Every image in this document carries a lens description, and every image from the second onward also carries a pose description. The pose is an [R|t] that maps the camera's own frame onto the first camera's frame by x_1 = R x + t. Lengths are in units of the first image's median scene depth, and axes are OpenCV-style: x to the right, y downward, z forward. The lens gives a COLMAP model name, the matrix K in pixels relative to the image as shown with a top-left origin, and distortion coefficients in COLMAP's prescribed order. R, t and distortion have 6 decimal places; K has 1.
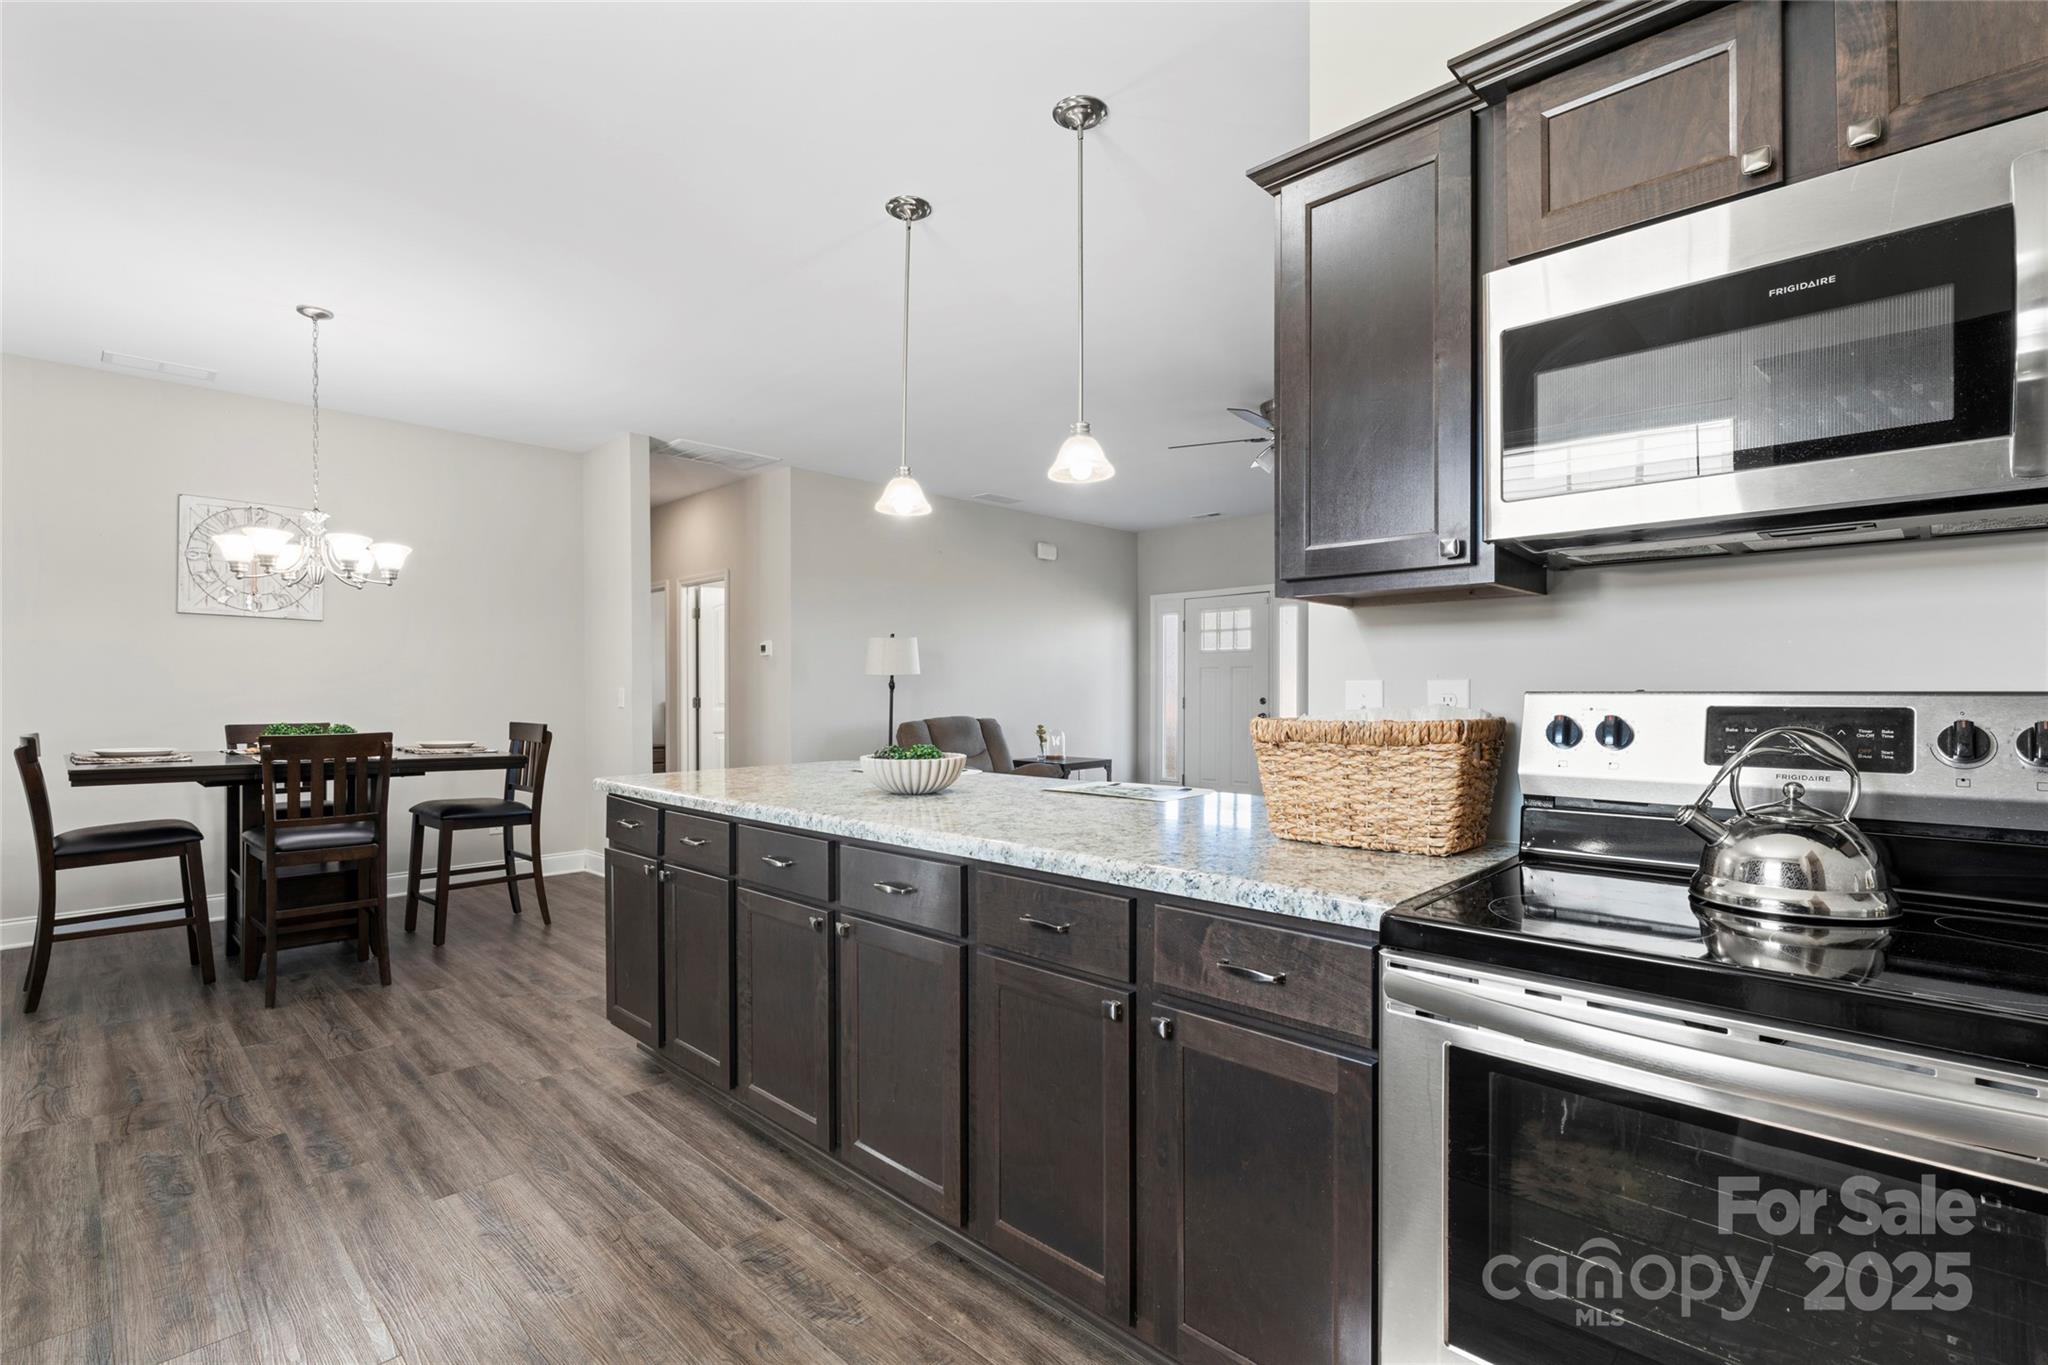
lens RADIAL K [[940.2, 0, 1044.3], [0, 940.2, 683.0], [0, 0, 1]] dist [-0.000920, 0.000570]
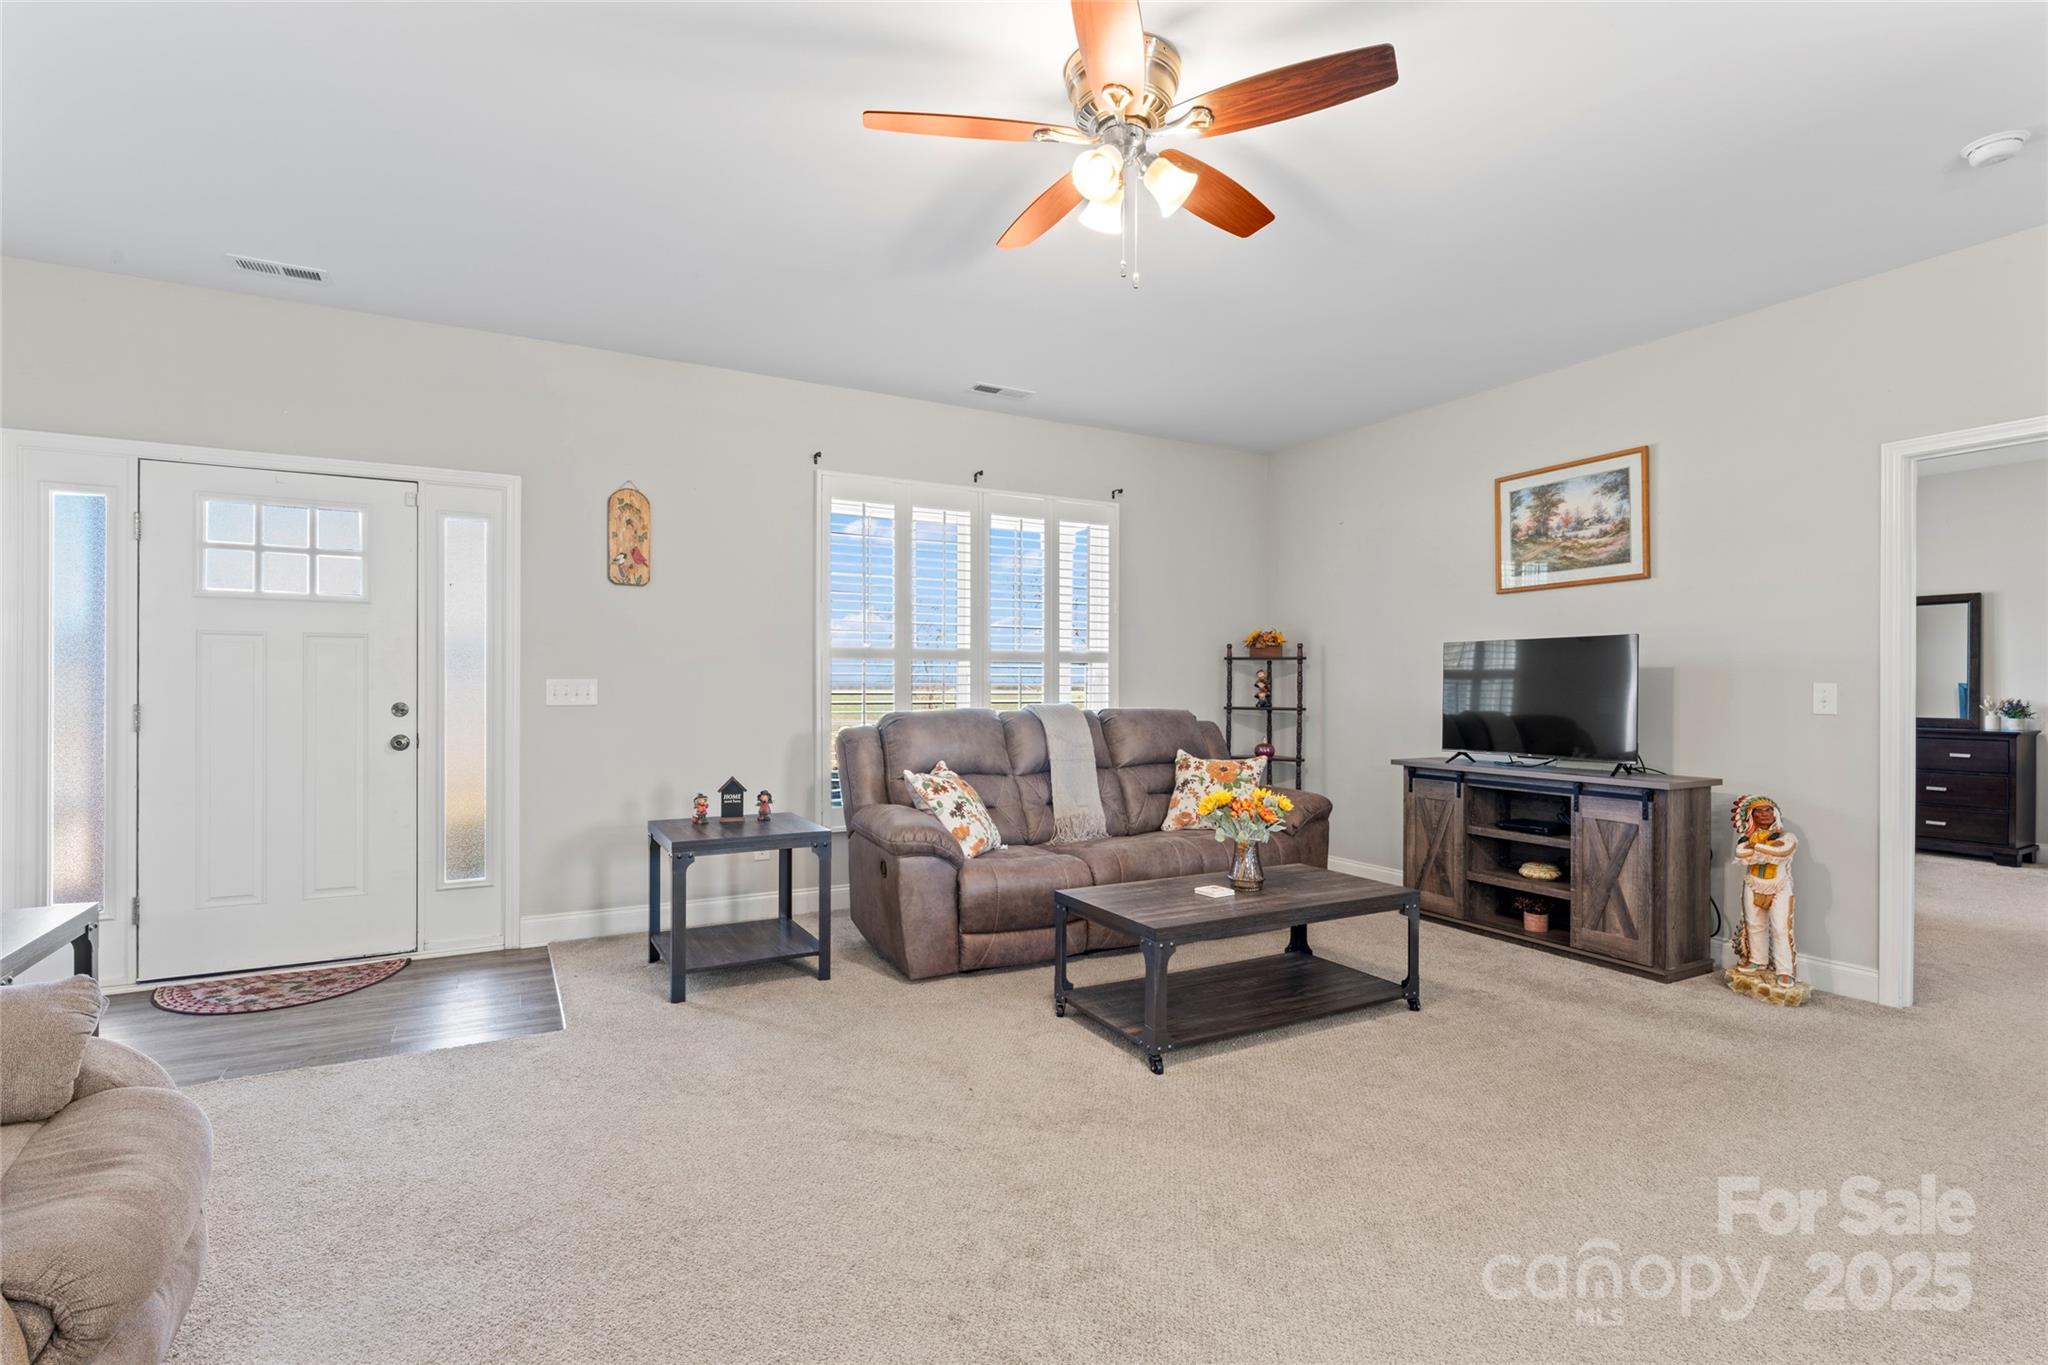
lens RADIAL K [[940.2, 0, 1011.2], [0, 940.2, 687.8], [0, 0, 1]] dist [-0.000920, 0.000570]
pose [[0.316243, 0.004108, 0.948669, -0.214937], [-0.010565, 0.999944, -0.000809, 0.009007], [-0.948619, -0.009767, 0.316269, 1.008593]]
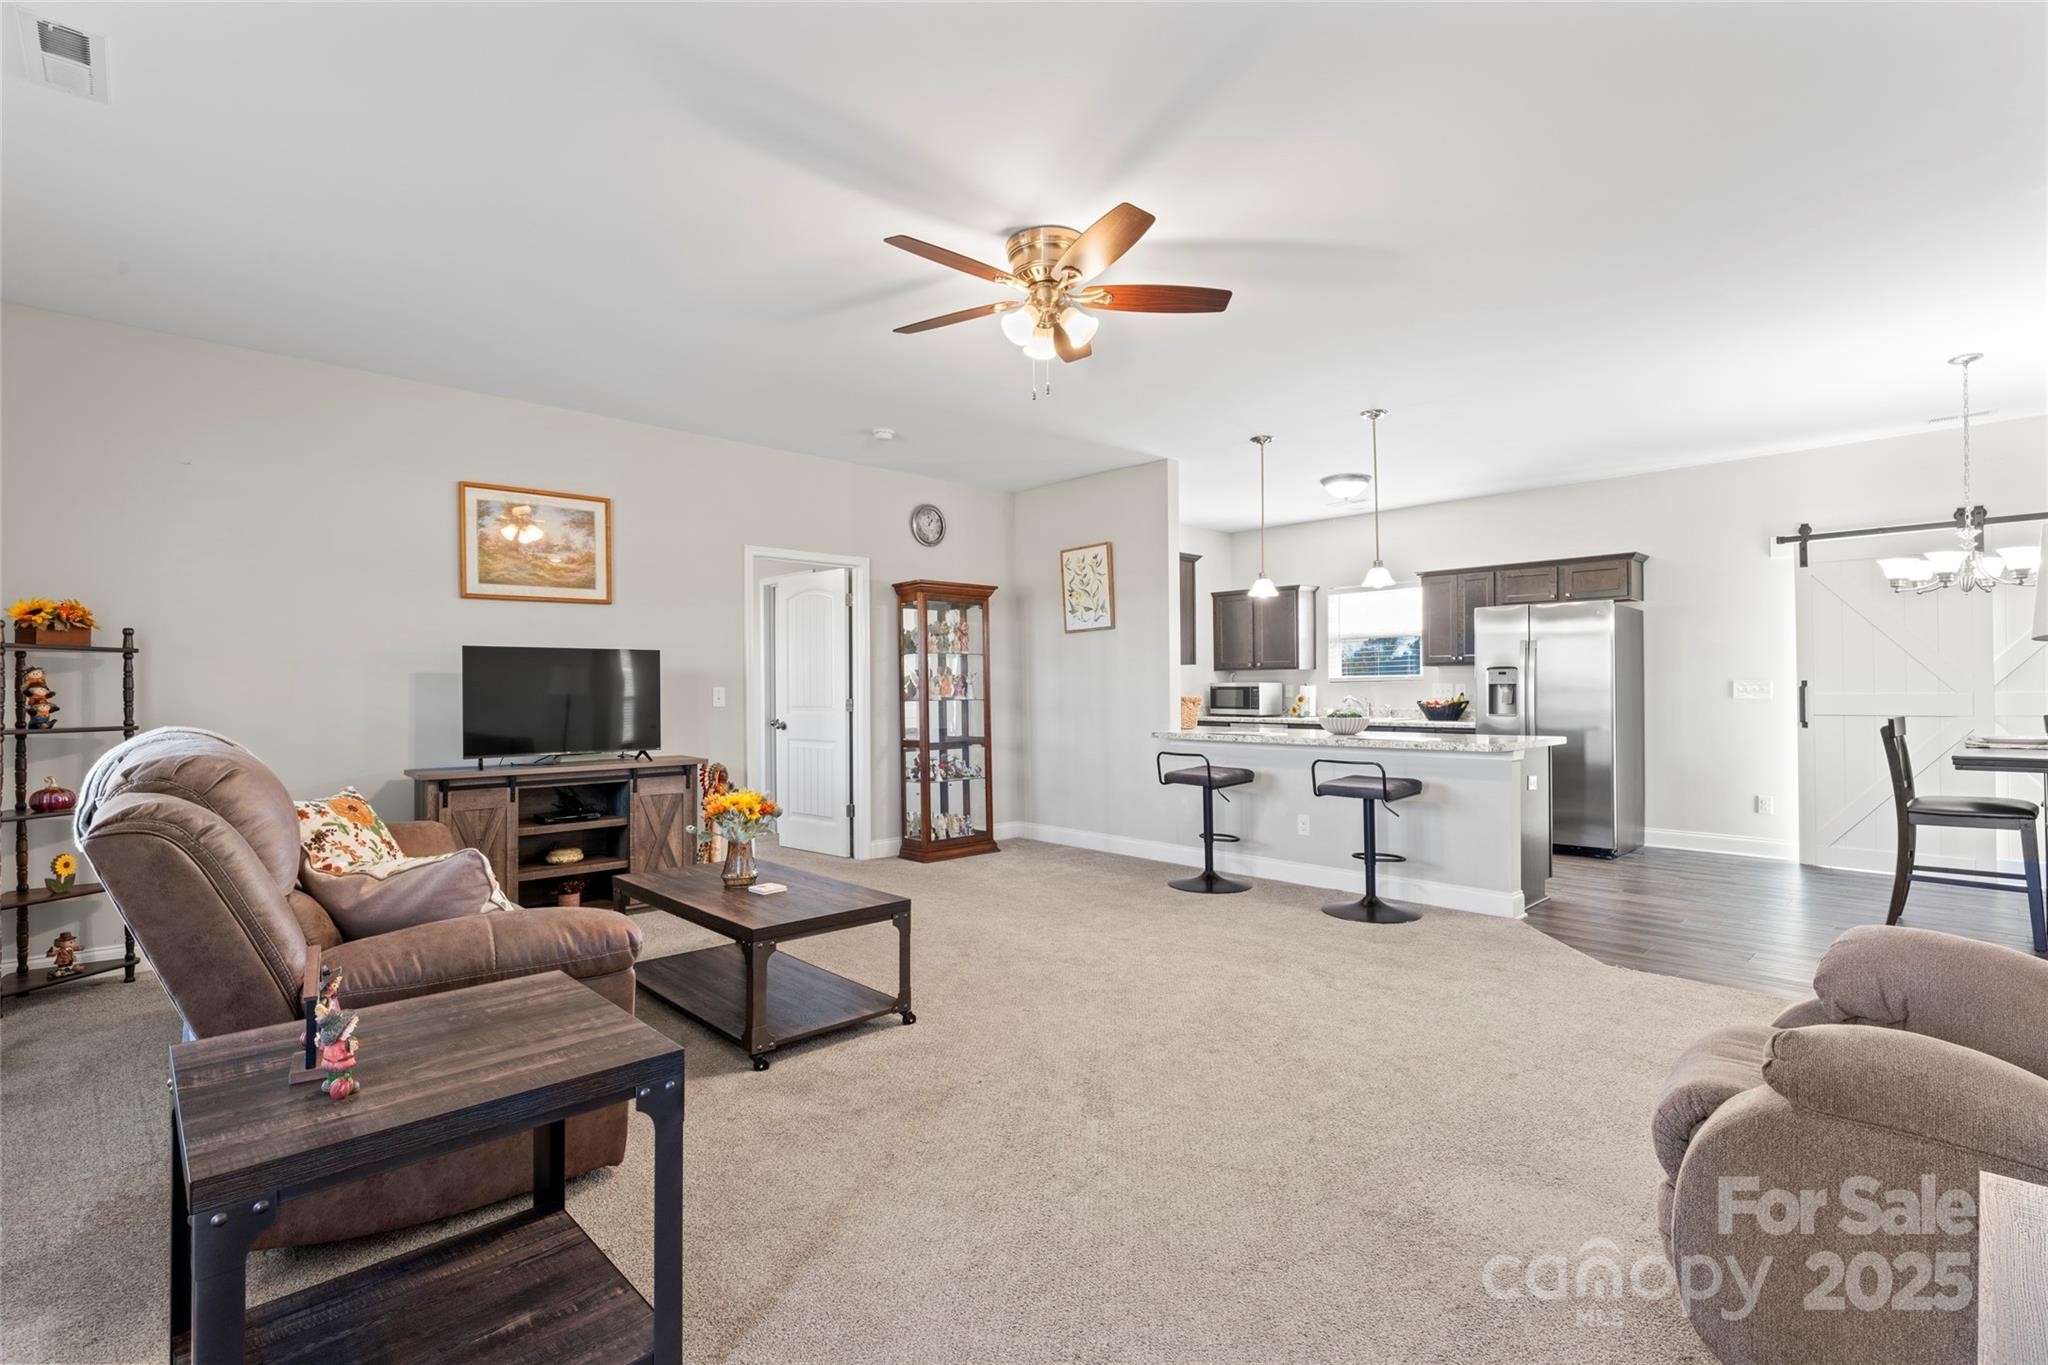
lens RADIAL K [[940.2, 0, 1026.3], [0, 940.2, 679.9], [0, 0, 1]] dist [-0.000920, 0.000570]
pose [[-0.998238, 0.009923, 0.058504, 0.267351], [0.009056, 0.999845, -0.015076, 0.009686], [-0.058644, -0.014520, -0.998173, 1.823244]]
